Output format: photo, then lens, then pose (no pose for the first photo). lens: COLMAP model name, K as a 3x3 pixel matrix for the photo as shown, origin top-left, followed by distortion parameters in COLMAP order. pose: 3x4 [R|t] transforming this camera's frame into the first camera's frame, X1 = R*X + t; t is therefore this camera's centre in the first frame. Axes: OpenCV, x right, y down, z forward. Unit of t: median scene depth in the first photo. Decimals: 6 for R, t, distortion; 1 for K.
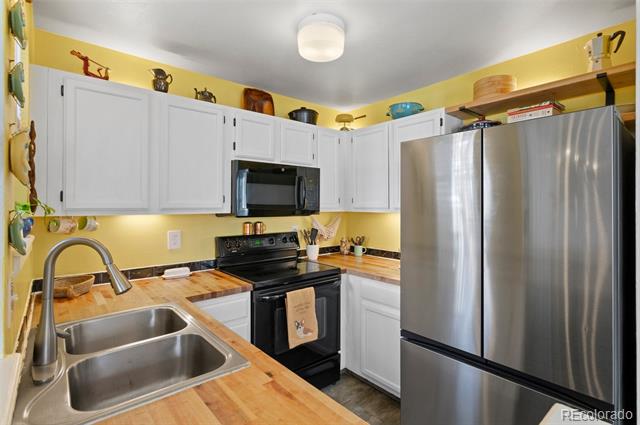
lens RADIAL K [[315.9, 0, 322.0], [0, 315.9, 204.7], [0, 0, 1]] dist [-0.000623, -0.001866]
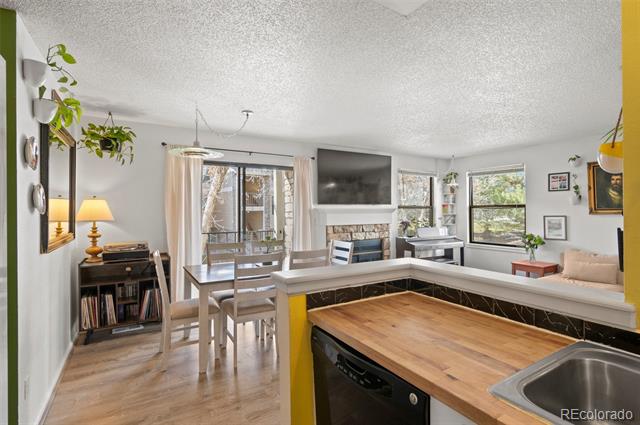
lens RADIAL K [[315.9, 0, 315.6], [0, 315.9, 213.4], [0, 0, 1]] dist [-0.000623, -0.001866]
pose [[-0.983307, 0.003113, 0.181927, 0.020215], [0.005052, 0.999935, 0.010193, 0.026927], [-0.181883, 0.010942, -0.983259, 0.820831]]
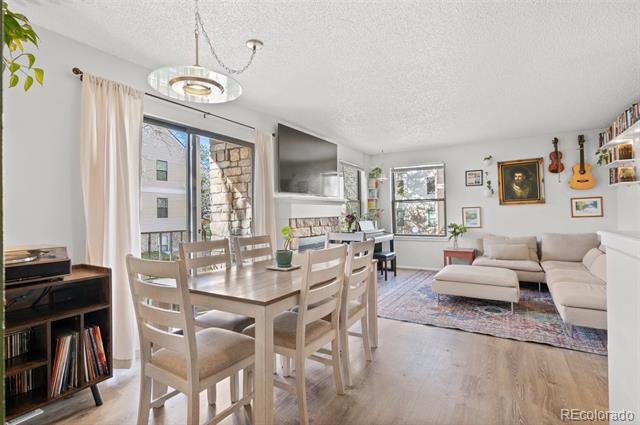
lens RADIAL K [[315.9, 0, 314.6], [0, 315.9, 208.6], [0, 0, 1]] dist [-0.000623, -0.001866]
pose [[-0.958030, 0.007851, -0.286562, 0.729537], [0.012802, 0.999799, -0.015407, 0.109414], [0.286383, -0.018428, -0.957938, 0.410850]]
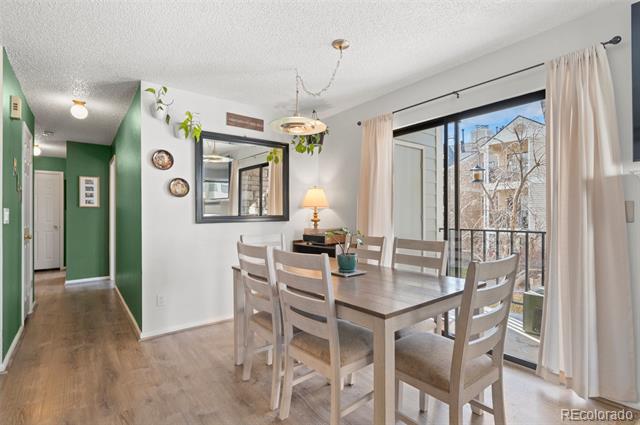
lens RADIAL K [[315.9, 0, 321.8], [0, 315.9, 214.7], [0, 0, 1]] dist [-0.000623, -0.001866]
pose [[0.052736, 0.001747, 0.998607, -0.427019], [0.004465, 0.999988, -0.001985, 0.118609], [-0.998598, 0.004563, 0.052728, -0.618876]]
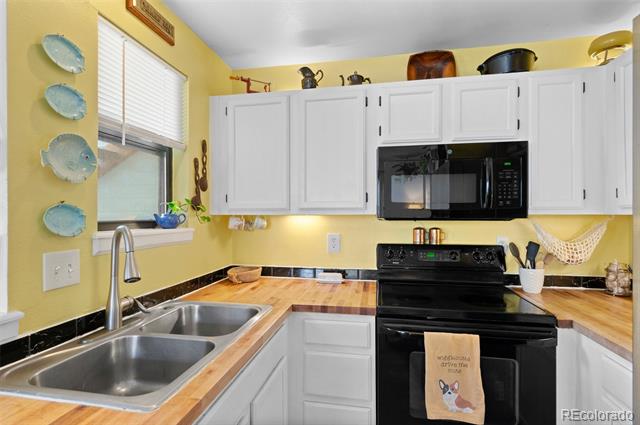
lens RADIAL K [[315.9, 0, 319.0], [0, 315.9, 214.5], [0, 0, 1]] dist [-0.000623, -0.001866]
pose [[0.626151, -0.005457, -0.779683, 0.252176], [0.001838, 0.999983, -0.005523, 0.031371], [0.779700, 0.002025, 0.626150, 0.380219]]
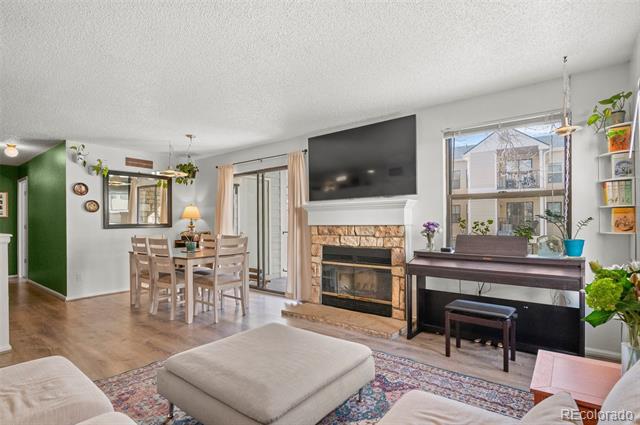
lens RADIAL K [[315.9, 0, 318.4], [0, 315.9, 221.3], [0, 0, 1]] dist [-0.000623, -0.001866]
pose [[-0.197843, 0.006018, 0.980215, -1.539705], [0.007513, 0.999961, -0.004623, 0.120284], [-0.980205, 0.006450, -0.197880, -1.028427]]
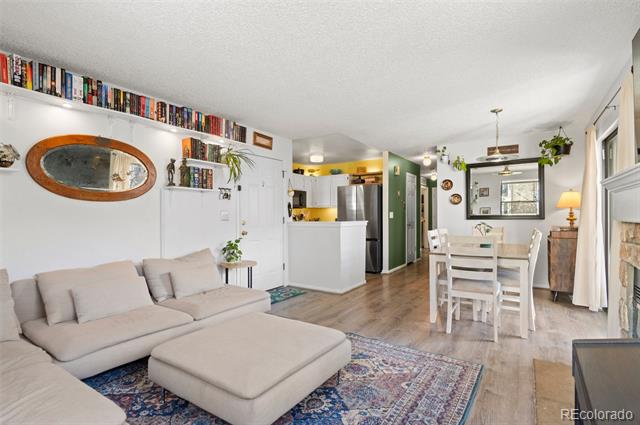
lens RADIAL K [[315.9, 0, 324.4], [0, 315.9, 214.2], [0, 0, 1]] dist [-0.000623, -0.001866]
pose [[0.959287, -0.005088, 0.282387, -0.752946], [0.006226, 0.999976, -0.003134, 0.111062], [-0.282364, 0.004765, 0.959295, -1.999319]]
